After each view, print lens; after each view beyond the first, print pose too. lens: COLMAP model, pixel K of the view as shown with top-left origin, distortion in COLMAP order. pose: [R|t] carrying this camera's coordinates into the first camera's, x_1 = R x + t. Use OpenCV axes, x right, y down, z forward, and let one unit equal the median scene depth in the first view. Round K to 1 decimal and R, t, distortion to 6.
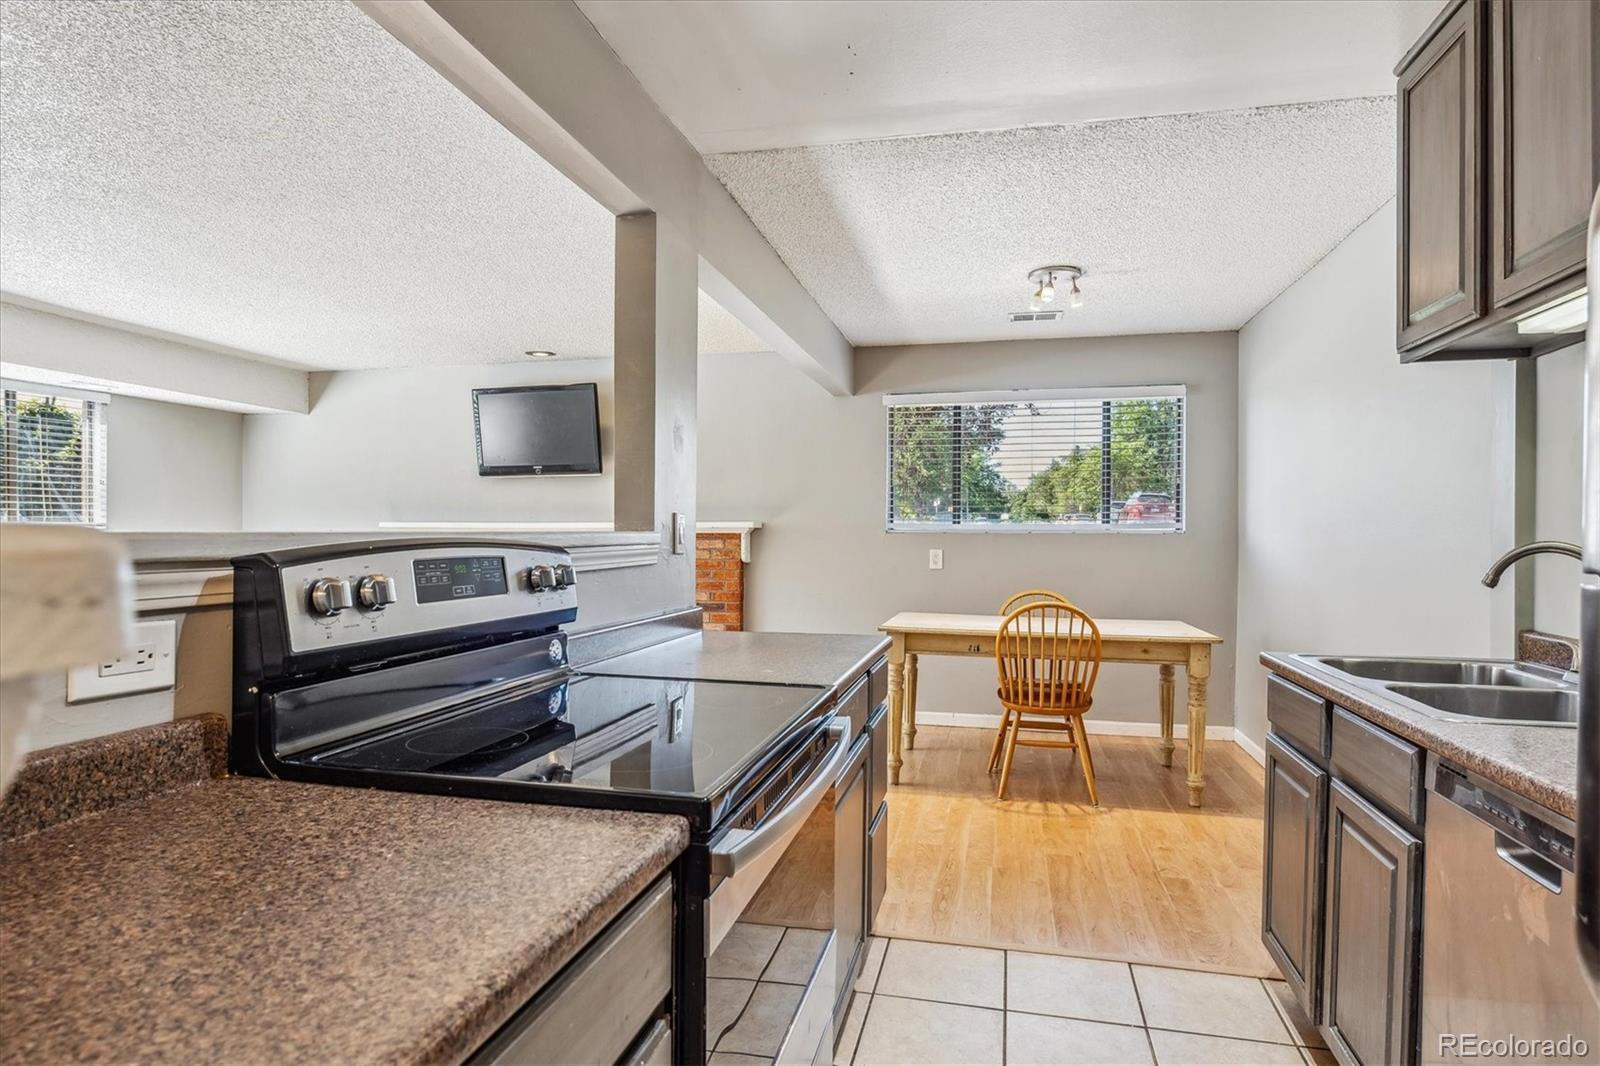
lens RADIAL K [[888.0, 0, 800.8], [0, 888.0, 538.7], [0, 0, 1]] dist [-0.004093, -0.000474]
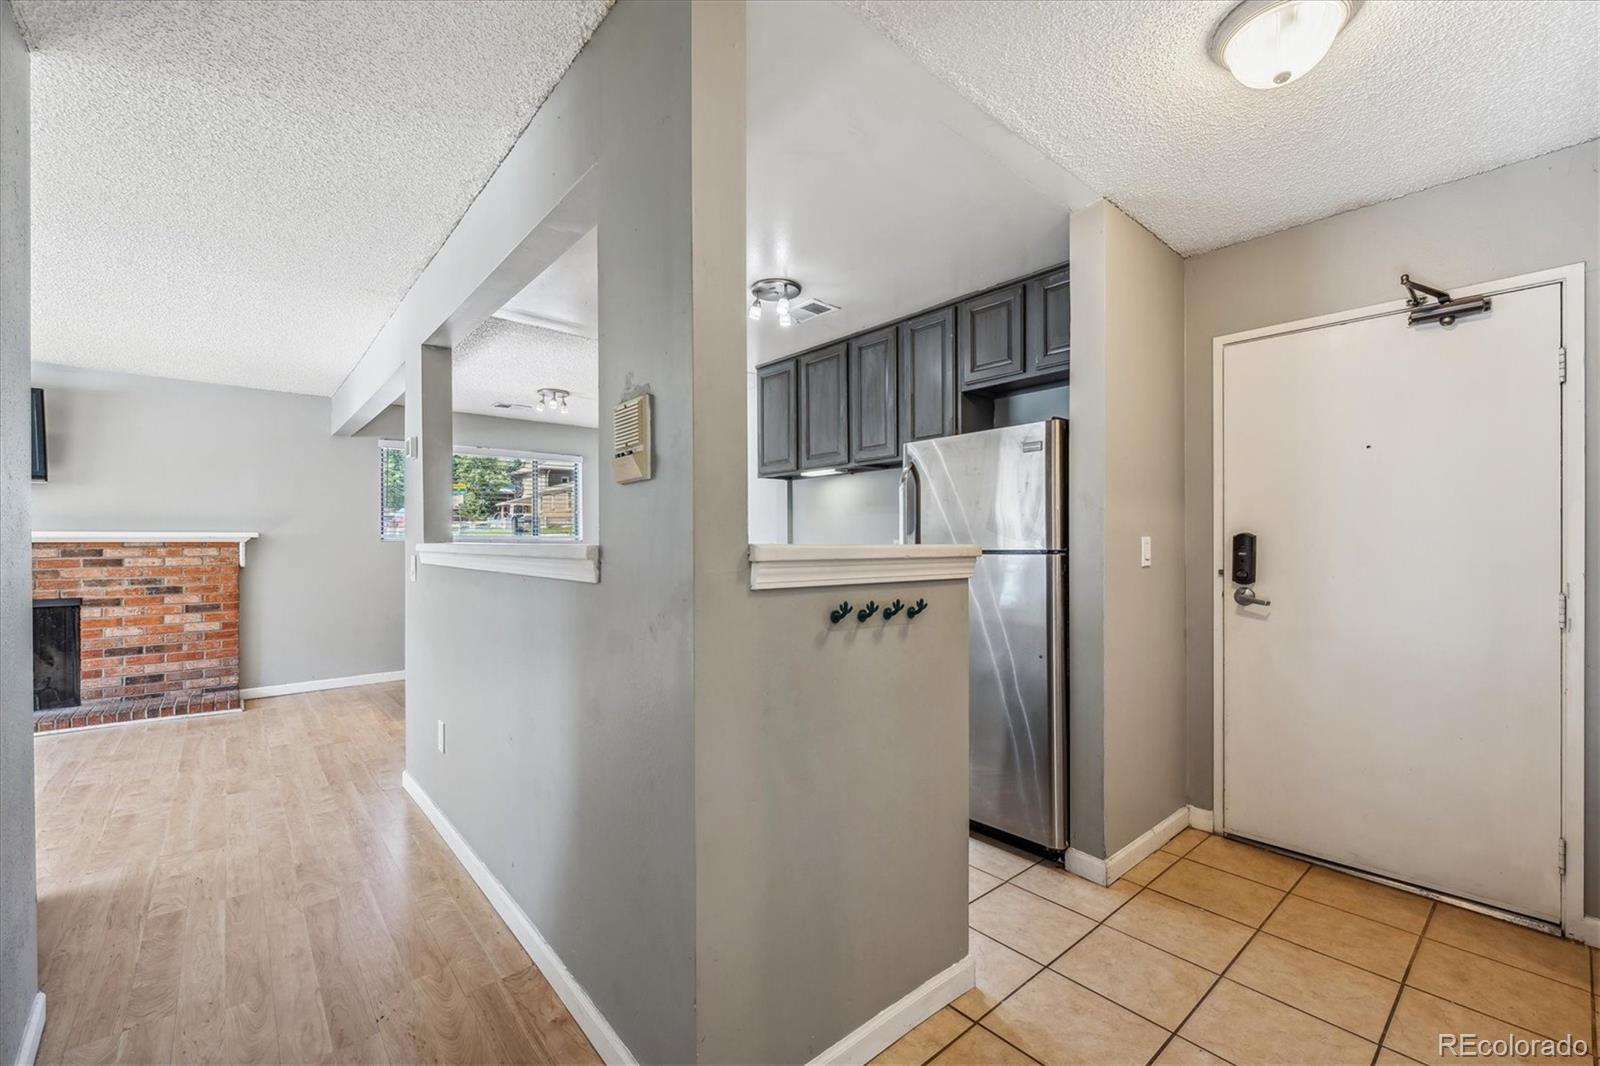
lens RADIAL K [[668.7, 0, 795.7], [0, 668.7, 543.7], [0, 0, 1]] dist [0.000836, 0.000083]
pose [[0.596744, -0.006151, 0.802408, -0.335041], [0.006560, 0.999975, 0.002787, -0.001854], [-0.802405, 0.003601, 0.596769, -0.112131]]
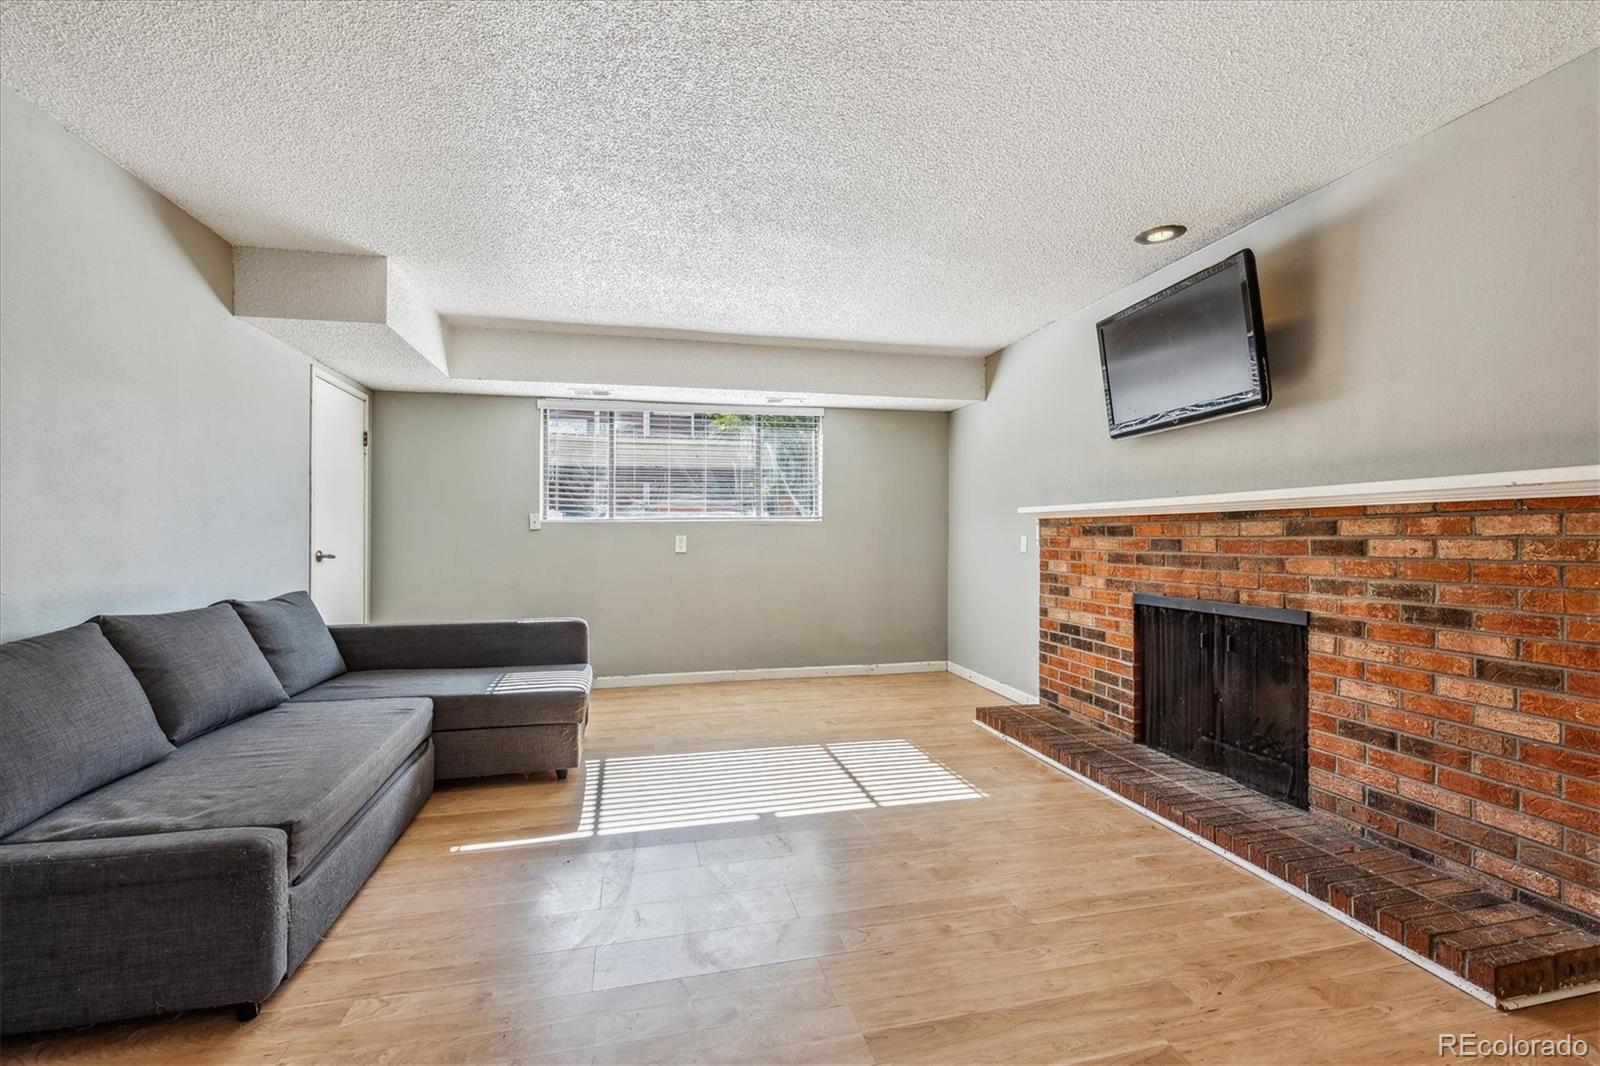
lens RADIAL K [[708.5, 0, 795.4], [0, 708.5, 538.7], [0, 0, 1]] dist [-0.001086, -0.000198]
pose [[0.434628, -0.002763, -0.900606, 0.052600], [0.003812, 0.999992, -0.001228, 0.011579], [0.900602, -0.002899, 0.434635, 0.545235]]
